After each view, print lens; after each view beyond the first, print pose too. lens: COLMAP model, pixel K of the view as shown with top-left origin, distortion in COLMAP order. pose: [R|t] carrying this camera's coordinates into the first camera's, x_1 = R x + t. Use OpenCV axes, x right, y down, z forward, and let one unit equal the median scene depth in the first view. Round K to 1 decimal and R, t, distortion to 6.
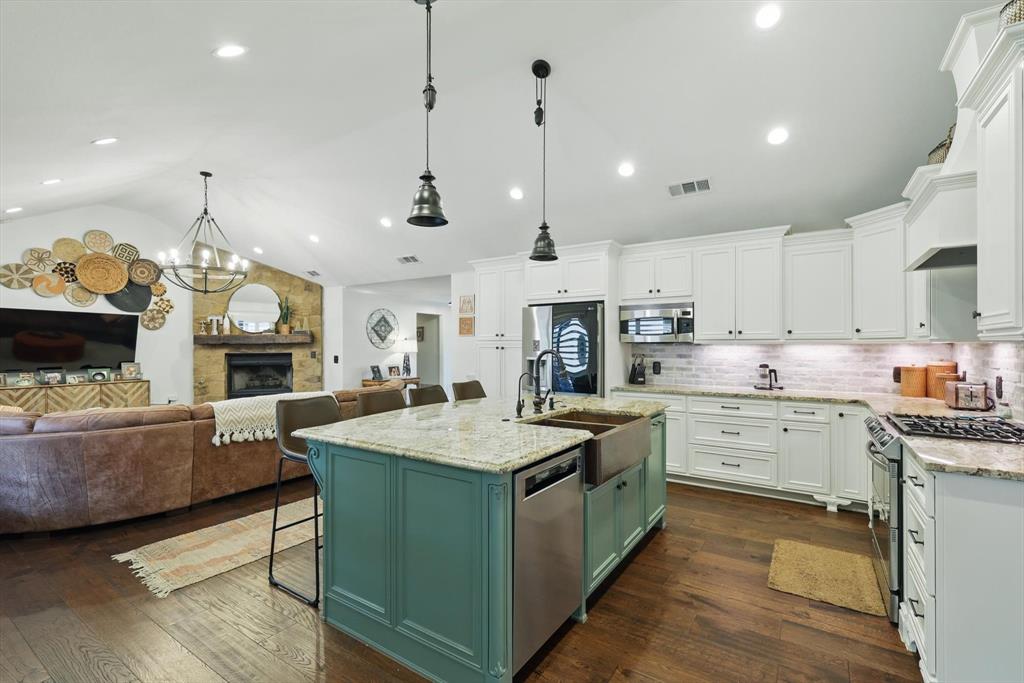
lens RADIAL K [[448.1, 0, 515.3], [0, 448.1, 343.7], [0, 0, 1]] dist [0.003162, -0.000251]
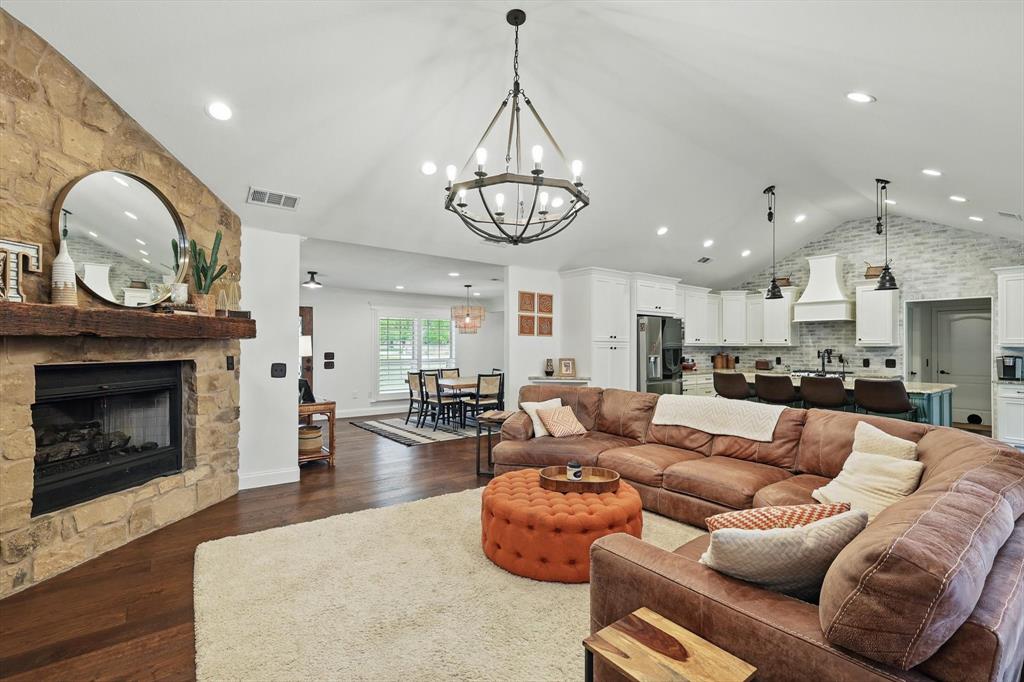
lens RADIAL K [[453.8, 0, 521.1], [0, 453.8, 353.9], [0, 0, 1]] dist [0.002160, 0.000139]
pose [[0.322608, -0.013024, 0.946443, -0.919322], [-0.008215, 0.999829, 0.016558, 0.005411], [-0.946497, -0.013117, 0.322446, 0.630894]]
